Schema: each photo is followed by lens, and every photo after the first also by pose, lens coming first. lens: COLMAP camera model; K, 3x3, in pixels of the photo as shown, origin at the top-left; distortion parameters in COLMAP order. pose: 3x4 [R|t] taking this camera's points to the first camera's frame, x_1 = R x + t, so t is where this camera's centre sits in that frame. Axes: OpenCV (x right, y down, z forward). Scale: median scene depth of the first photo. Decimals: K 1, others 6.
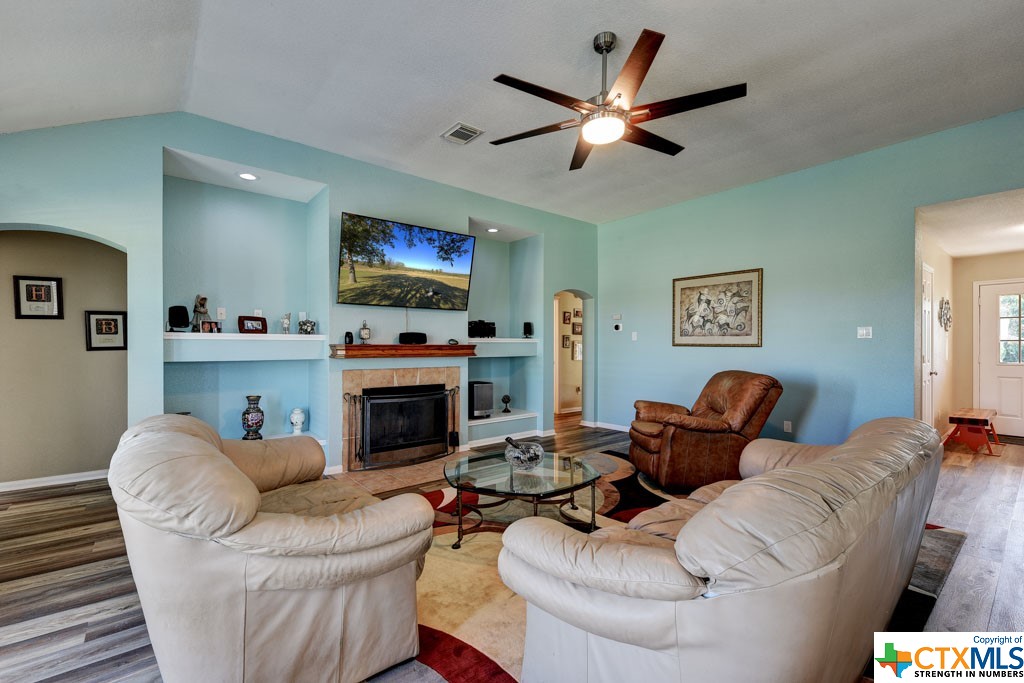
lens RADIAL K [[446.9, 0, 512.0], [0, 446.9, 341.5], [0, 0, 1]] dist [0.001106, 0.000089]
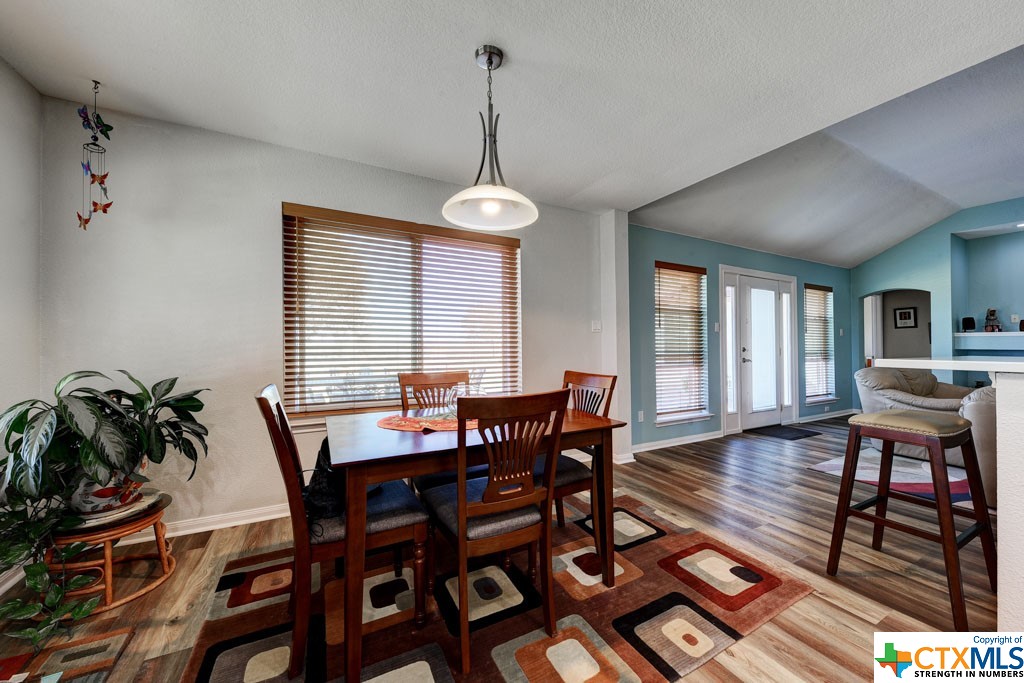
lens RADIAL K [[370.2, 0, 516.3], [0, 370.2, 324.3], [0, 0, 1]] dist [0.000581, -0.000027]
pose [[-0.213952, -0.053022, -0.975404, 0.865035], [0.003168, 0.998483, -0.054972, 0.018198], [0.976839, -0.014852, -0.213460, -0.346737]]
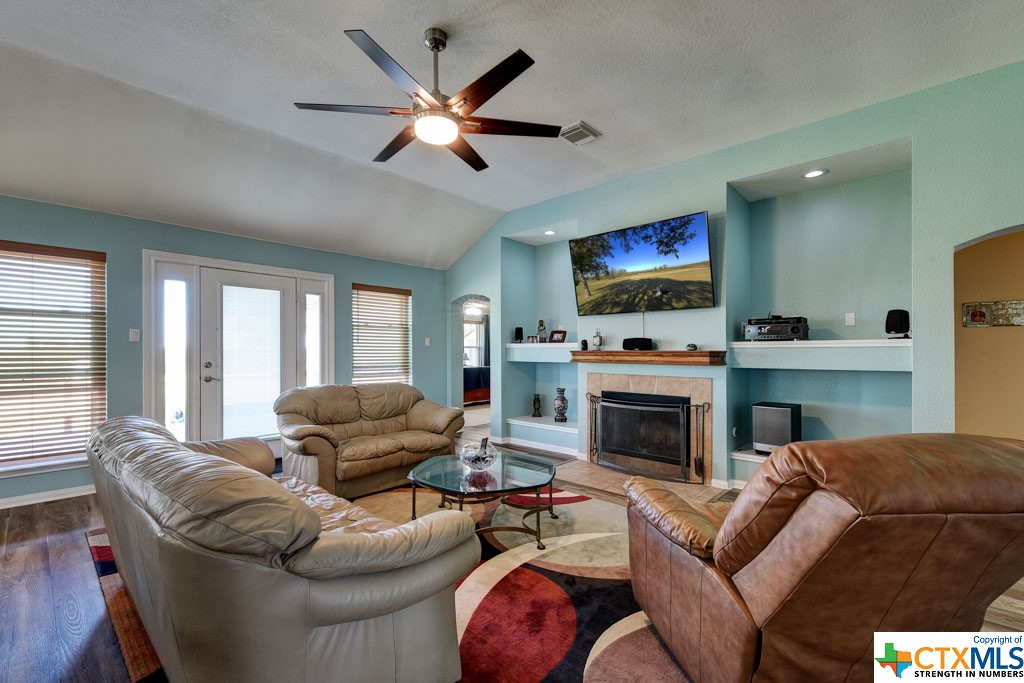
lens RADIAL K [[446.5, 0, 492.7], [0, 446.5, 308.4], [0, 0, 1]] dist [0.001798, 0.000269]
pose [[0.100031, -0.100443, -0.989902, 0.716652], [0.005269, 0.994931, -0.100421, 0.012558], [0.994970, 0.004830, 0.100053, 0.604460]]
